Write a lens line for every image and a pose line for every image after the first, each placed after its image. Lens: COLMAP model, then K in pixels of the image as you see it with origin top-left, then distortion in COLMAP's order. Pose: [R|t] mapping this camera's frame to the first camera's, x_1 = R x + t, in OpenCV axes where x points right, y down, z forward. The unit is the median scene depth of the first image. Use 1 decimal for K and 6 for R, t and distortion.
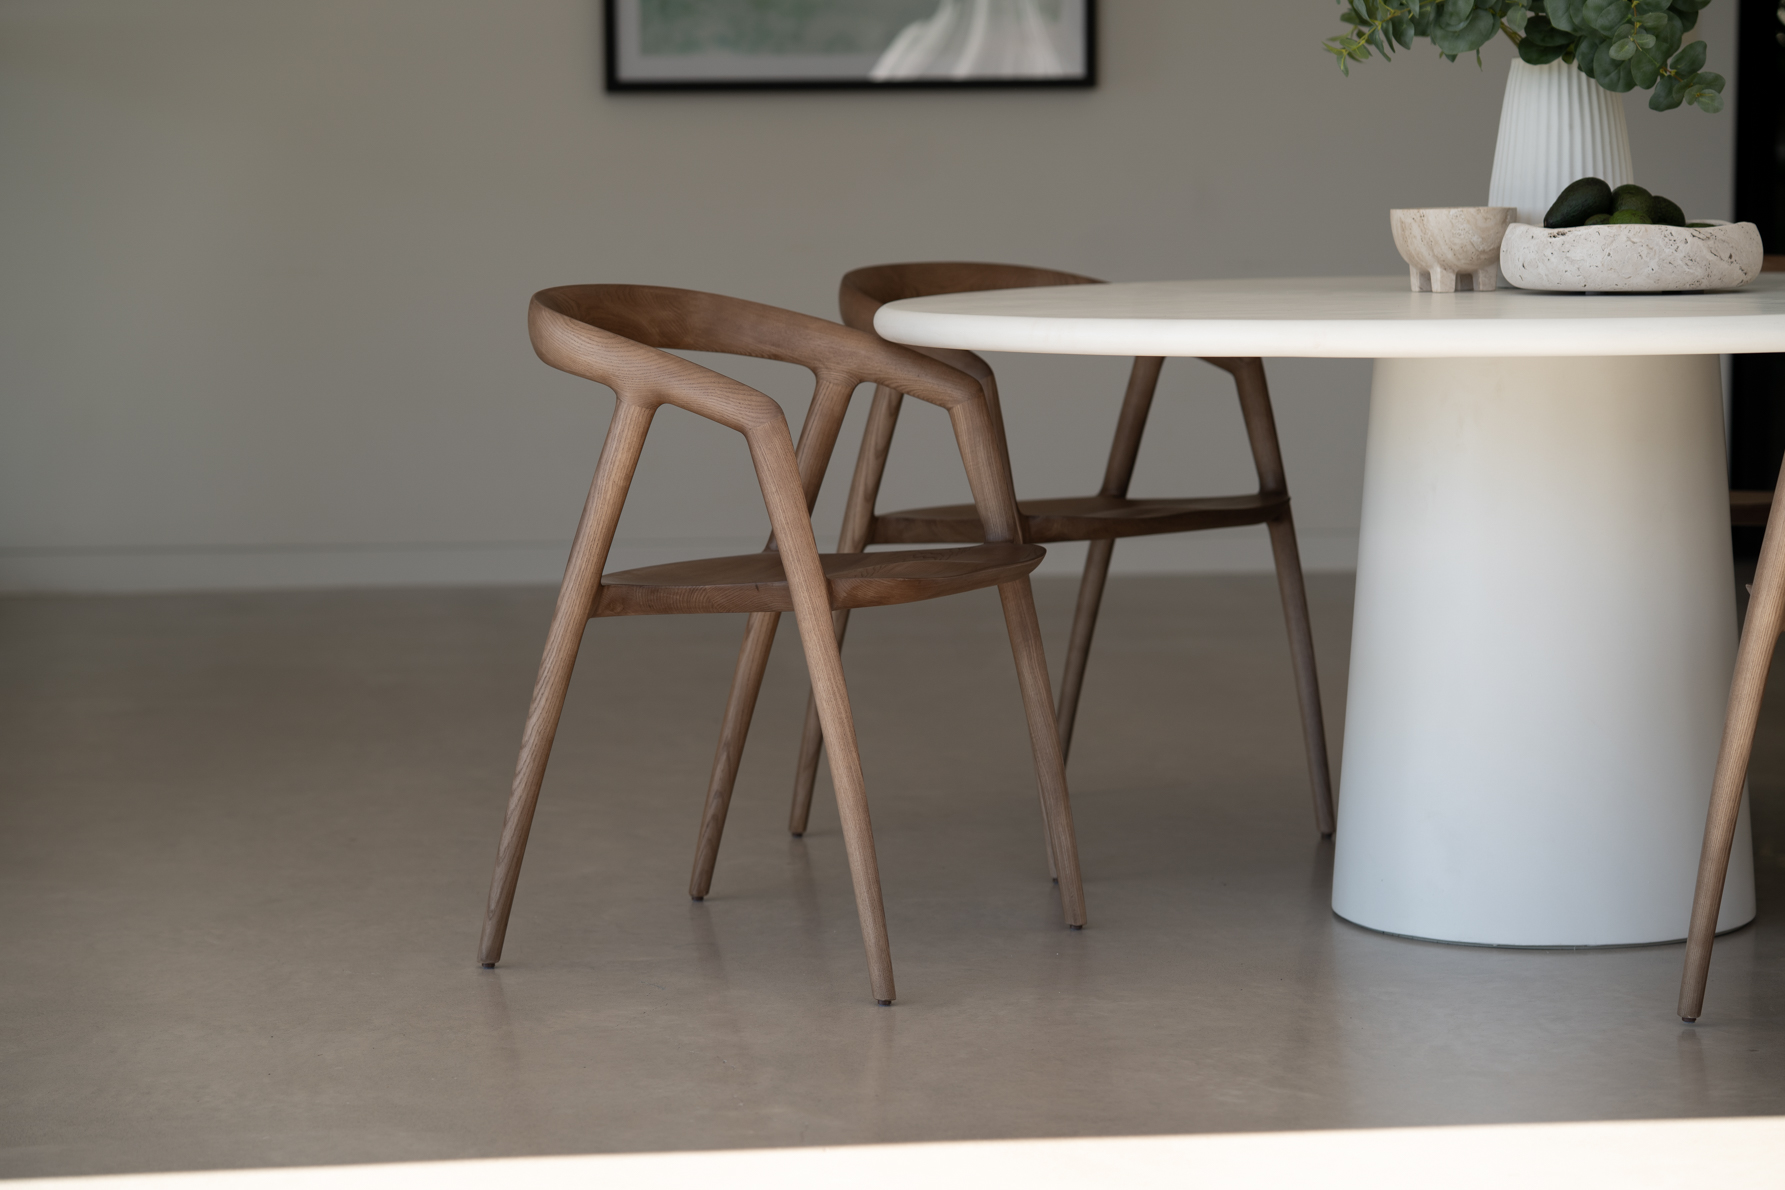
lens RADIAL K [[4431.6, 0, 892.5], [0, 4431.6, 595.0], [0, 0, 1]] dist [0.109312, -0.775229]
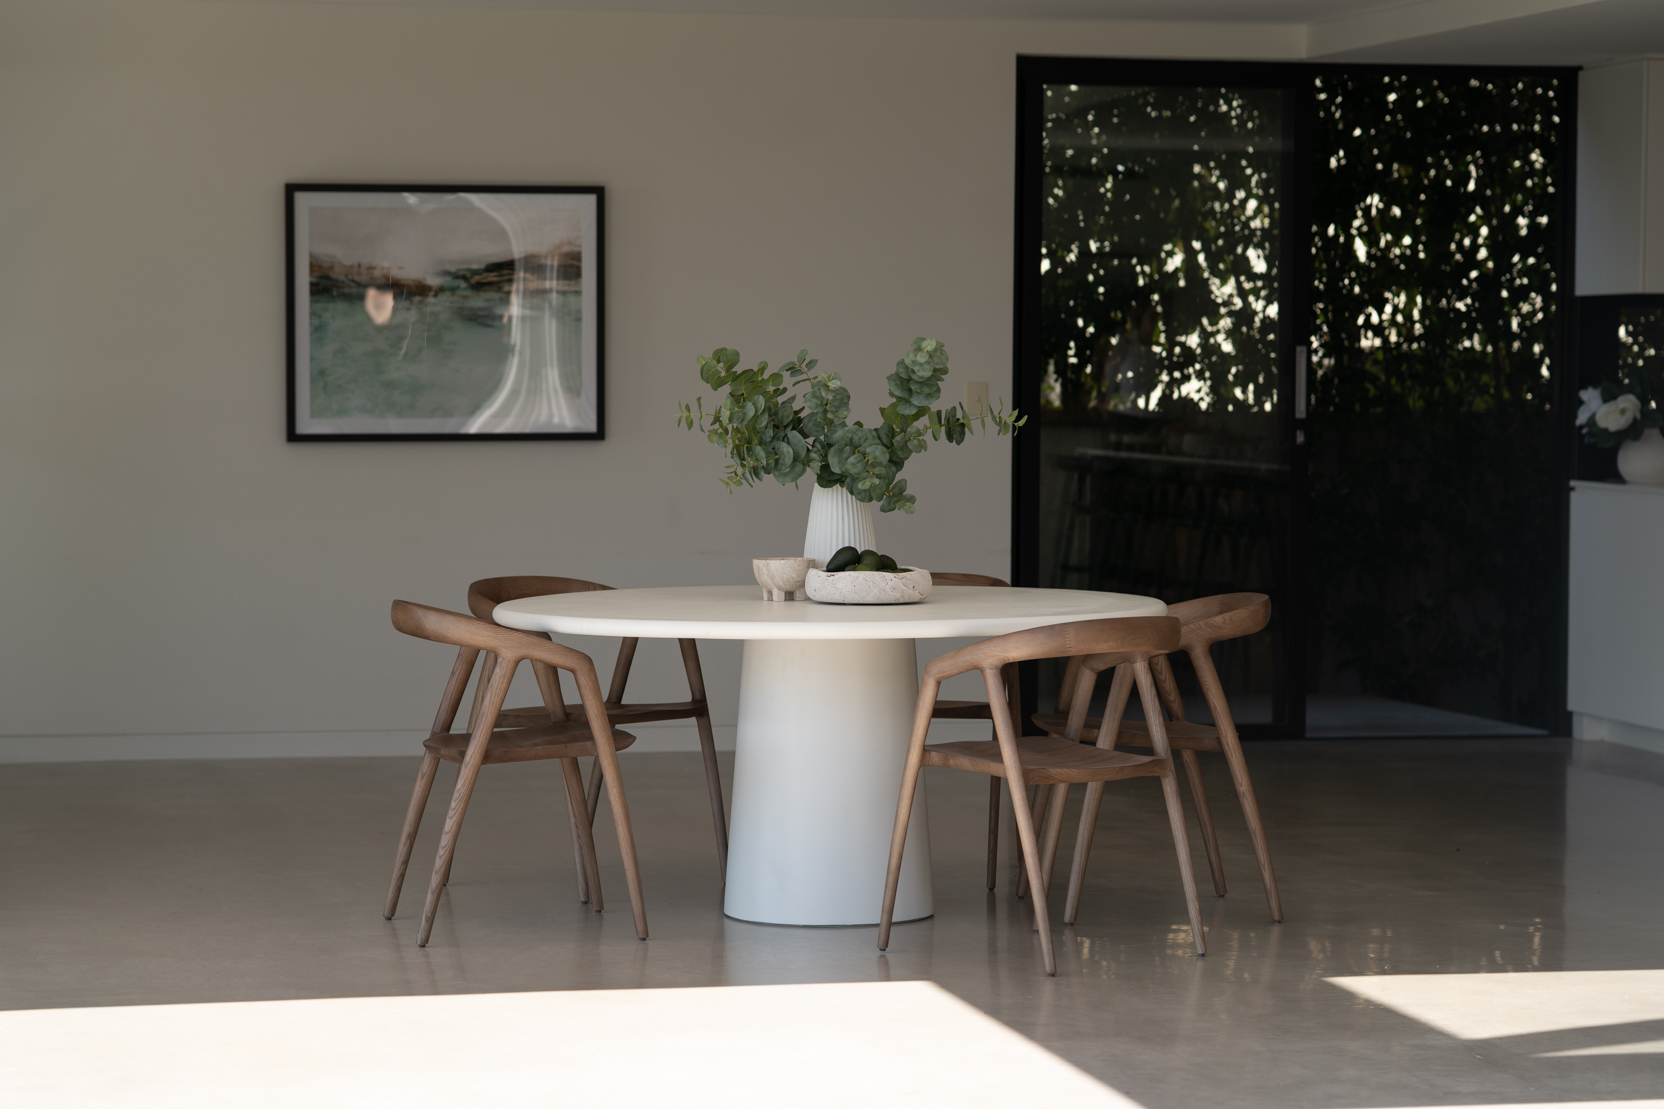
lens RADIAL K [[4217.0, 0, 832.0], [0, 4217.0, 554.5], [0, 0, 1]] dist [0.105173, 0.604994]
pose [[0.994859, 0.007793, 0.100967, -0.044506], [-0.001945, 0.998321, -0.057887, 0.020958], [-0.101249, 0.057393, 0.993204, -0.894871]]
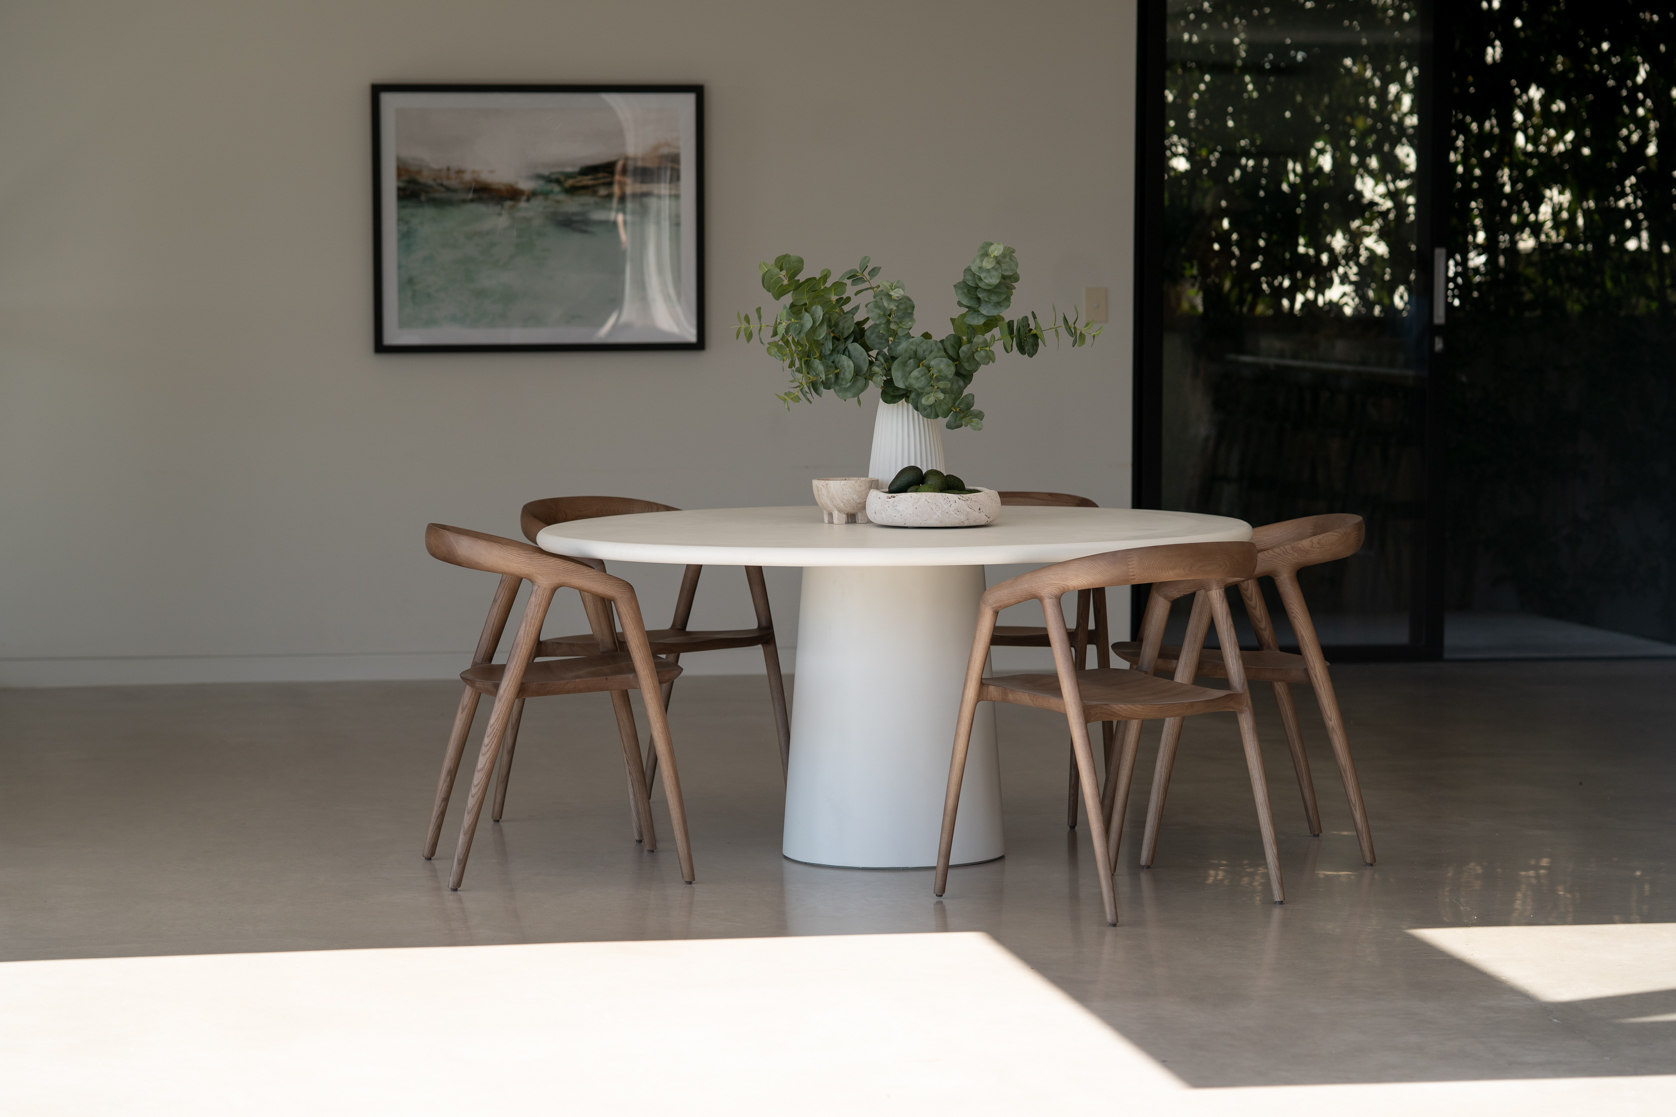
lens RADIAL K [[4247.4, 0, 838.0], [0, 4247.4, 558.5], [0, 0, 1]] dist [0.105173, 0.604994]
pose [[0.998510, 0.004474, 0.054391, 0.024996], [-0.002615, 0.999411, -0.034205, 0.008419], [-0.054512, 0.034012, 0.997934, -0.804648]]
